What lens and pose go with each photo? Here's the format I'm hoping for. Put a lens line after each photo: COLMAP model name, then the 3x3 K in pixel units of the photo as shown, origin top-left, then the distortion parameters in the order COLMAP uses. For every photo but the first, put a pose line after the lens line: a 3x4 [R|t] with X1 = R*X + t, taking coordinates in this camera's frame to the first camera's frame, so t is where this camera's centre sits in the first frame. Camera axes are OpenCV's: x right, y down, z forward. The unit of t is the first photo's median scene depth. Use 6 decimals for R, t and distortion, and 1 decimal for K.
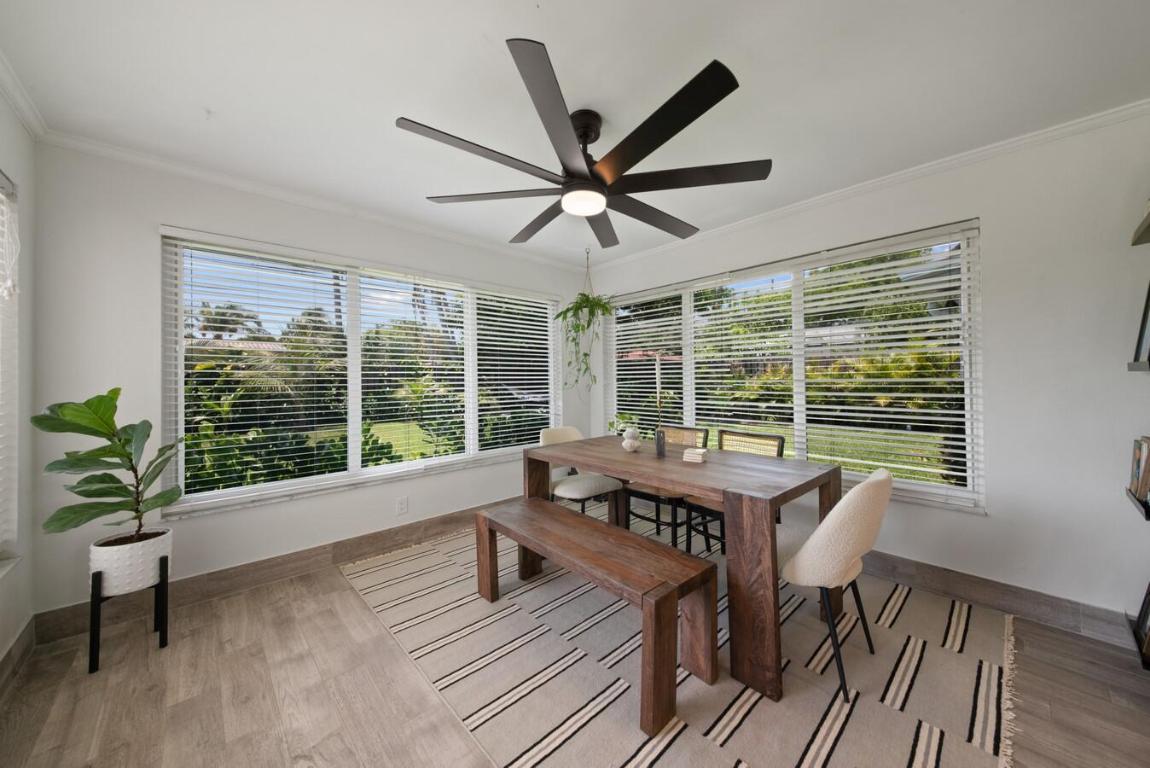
lens RADIAL K [[405.0, 0, 575.6], [0, 405.0, 376.6], [0, 0, 1]] dist [0.025155, -0.006657]
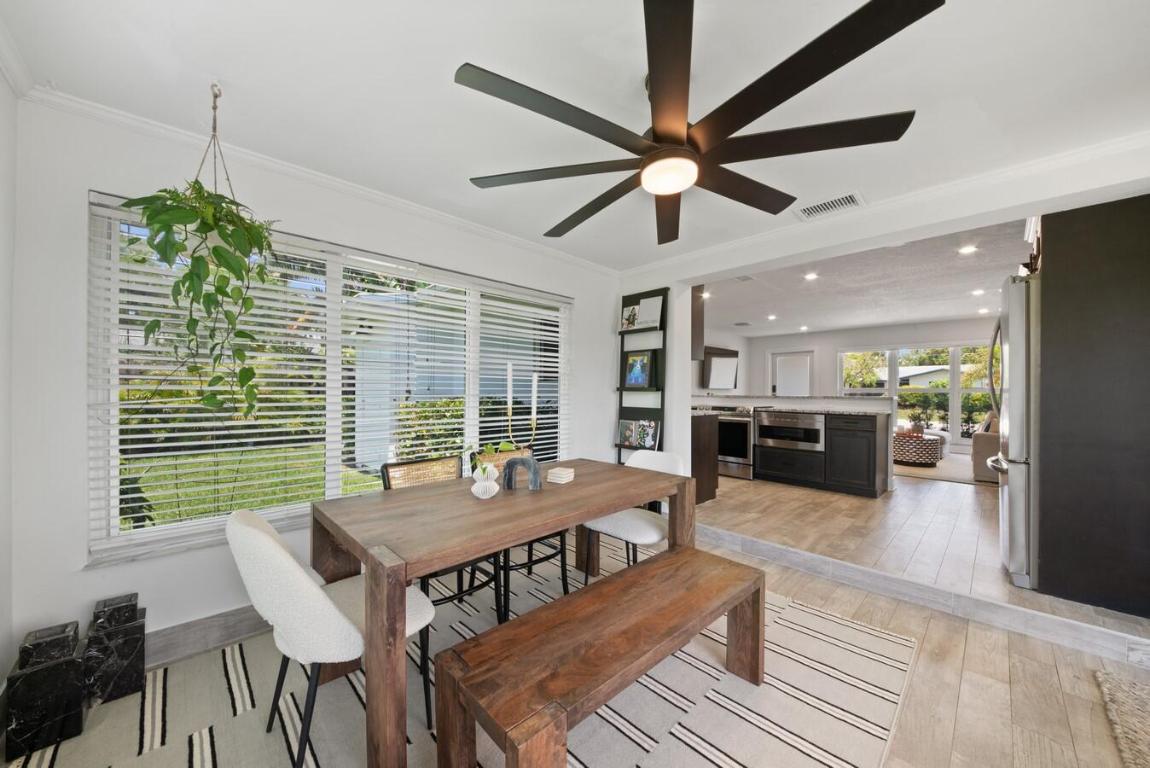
lens RADIAL K [[416.1, 0, 577.8], [0, 416.1, 391.6], [0, 0, 1]] dist [0.001050, 0.000022]
pose [[-0.024434, 0.009502, 0.999656, -0.710983], [-0.007819, 0.999922, -0.009696, 0.013011], [-0.999671, -0.008053, -0.024358, 1.066993]]
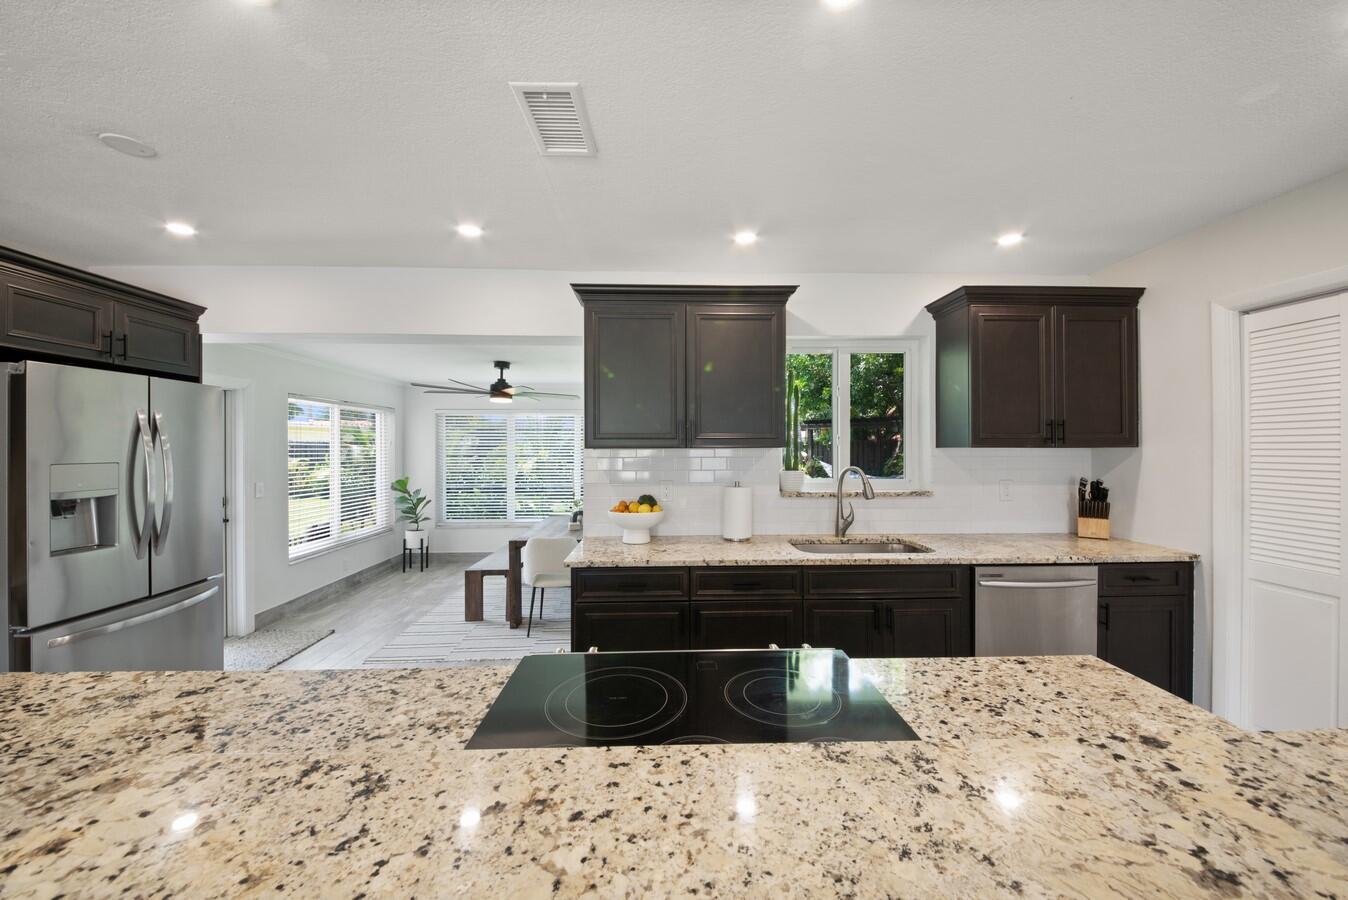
lens RADIAL K [[501.6, 0, 677.3], [0, 501.6, 445.0], [0, 0, 1]] dist [0.011430, -0.000098]
pose [[0.758306, 0.001771, -0.651896, 2.179227], [0.006447, 0.999927, 0.010216, -0.179960], [0.651867, -0.011950, 0.758239, -0.358583]]
